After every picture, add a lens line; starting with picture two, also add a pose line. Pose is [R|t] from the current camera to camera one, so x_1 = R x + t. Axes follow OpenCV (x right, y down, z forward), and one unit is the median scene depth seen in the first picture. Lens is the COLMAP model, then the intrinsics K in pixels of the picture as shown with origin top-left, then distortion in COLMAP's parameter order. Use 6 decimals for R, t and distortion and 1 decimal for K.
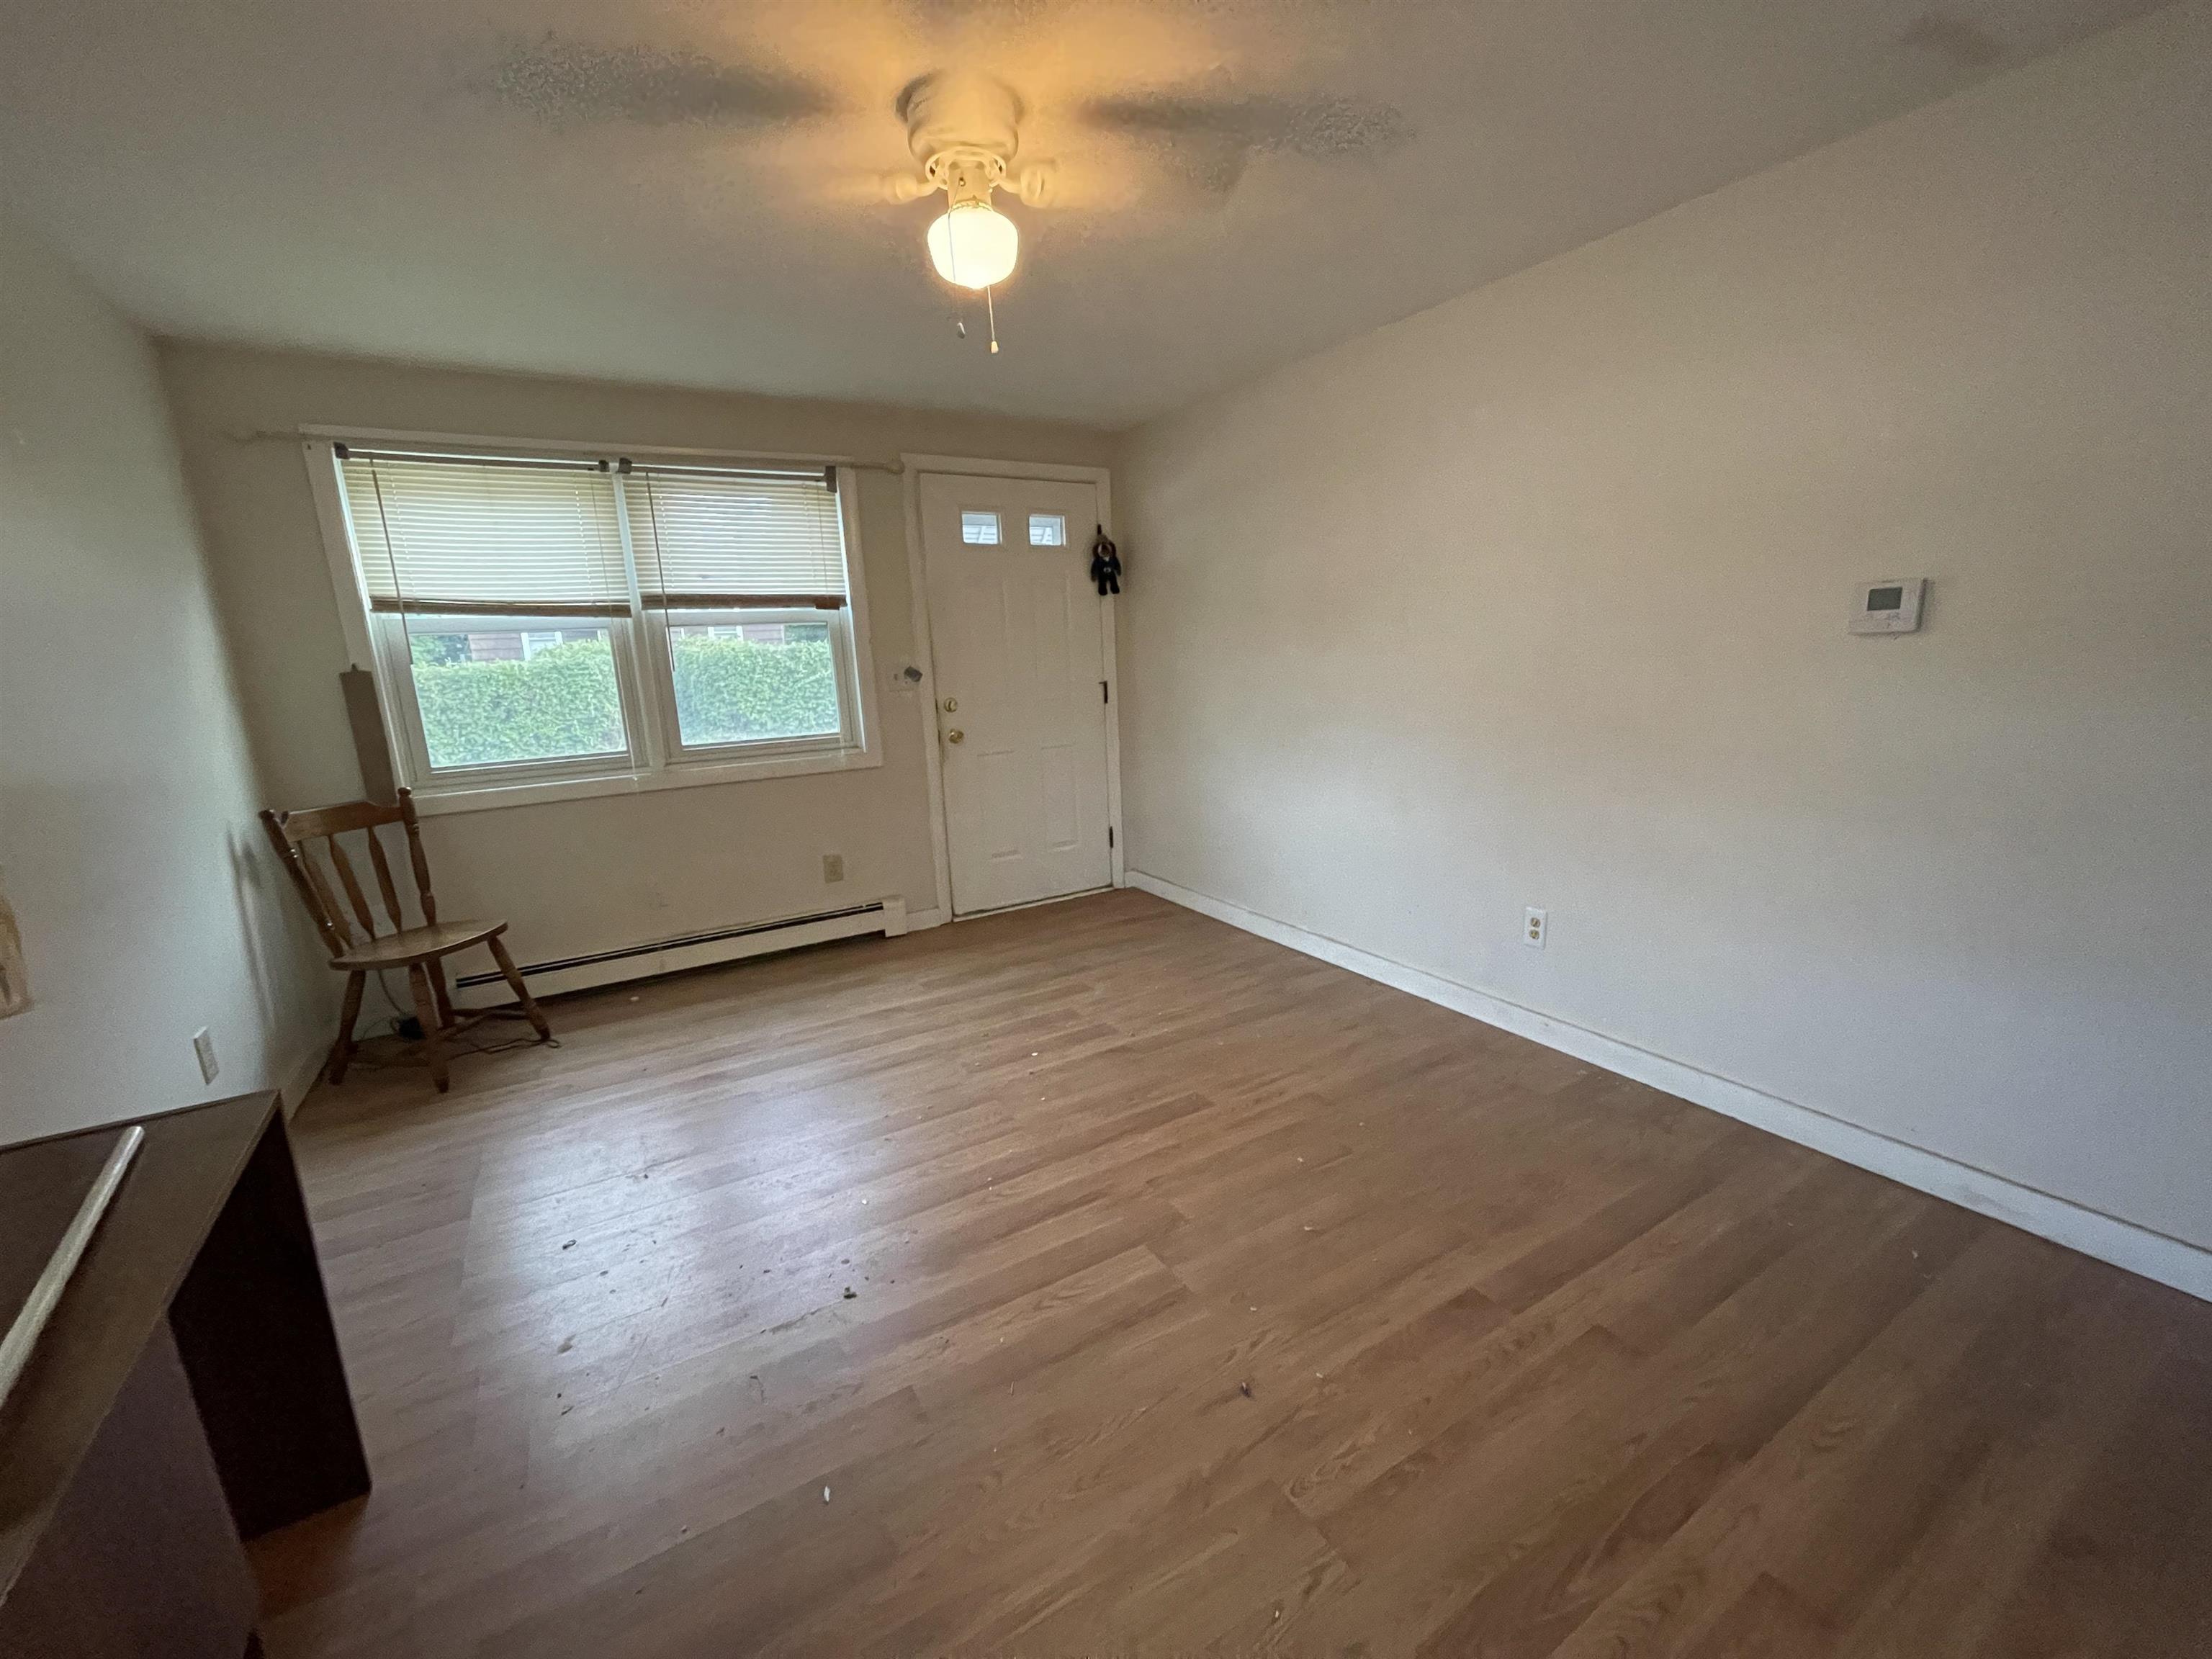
lens RADIAL K [[889.9, 0, 1109.3], [0, 889.9, 825.0], [0, 0, 1]] dist [0.000396, 0.000027]
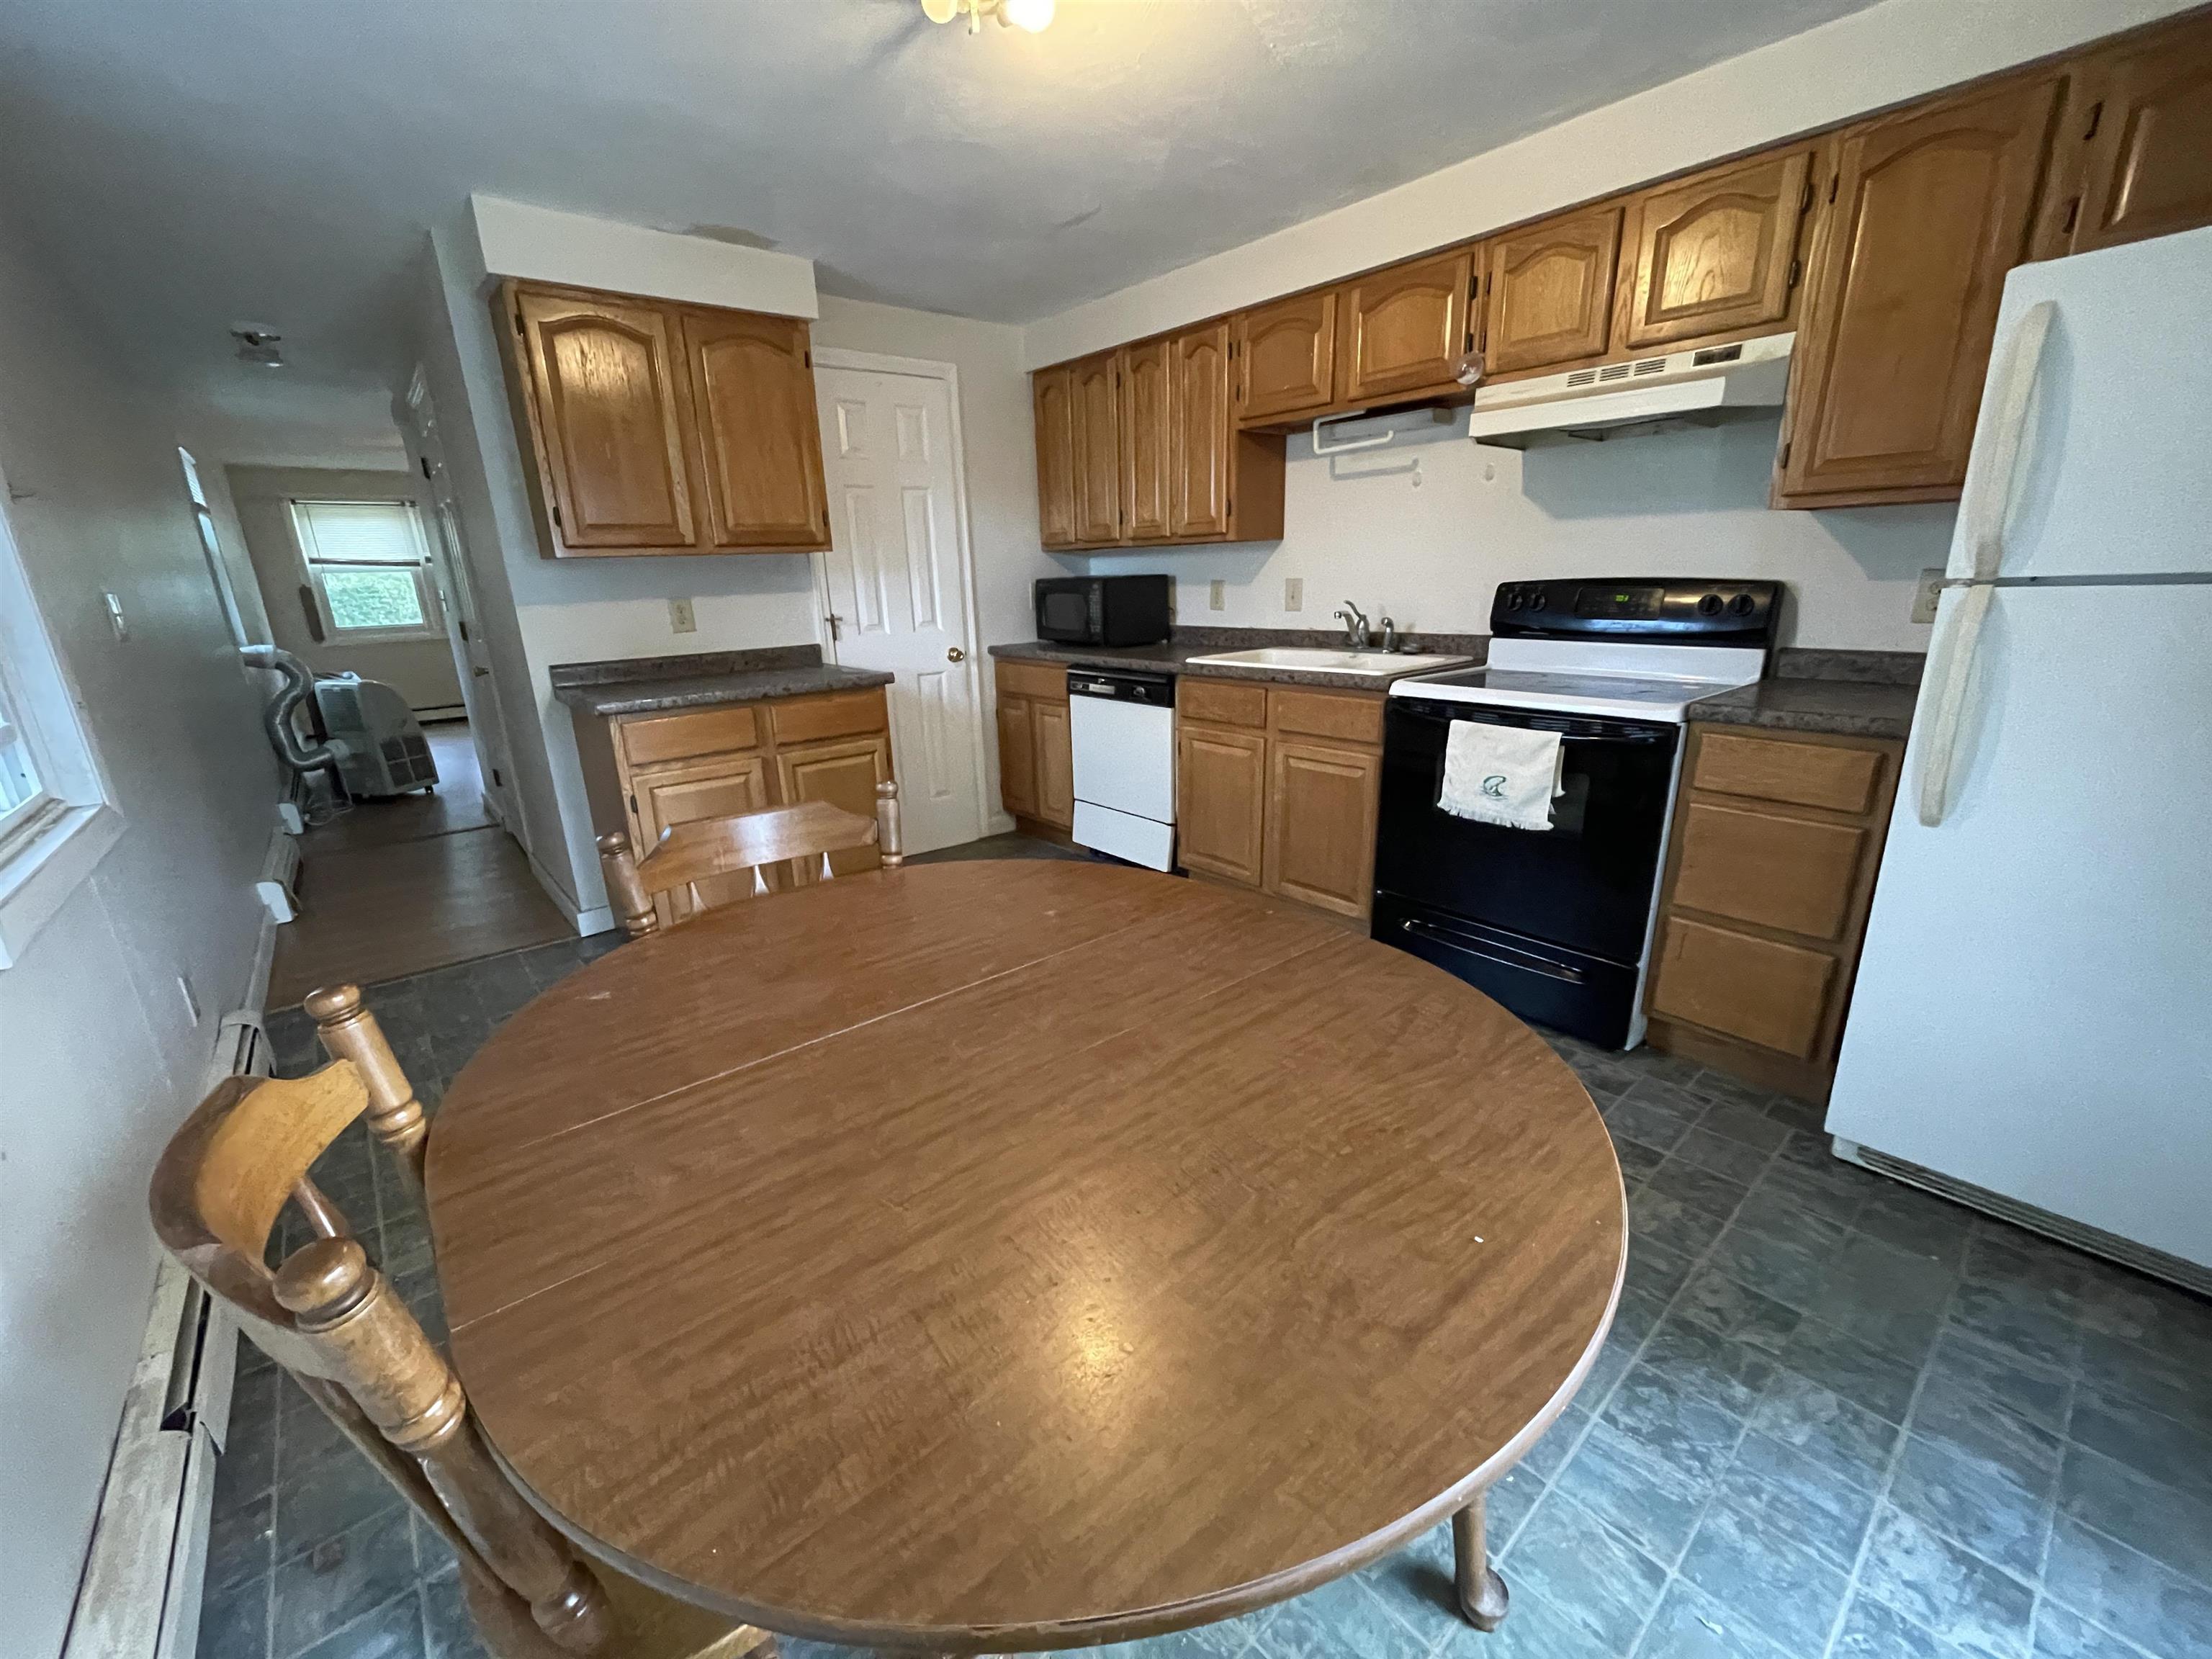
lens RADIAL K [[889.9, 0, 1104.9], [0, 889.9, 837.1], [0, 0, 1]] dist [0.000396, 0.000027]
pose [[0.985400, -0.035790, 0.166449, 0.903760], [0.021706, 0.996086, 0.085680, 0.346794], [-0.168865, -0.080817, 0.982320, -1.825115]]
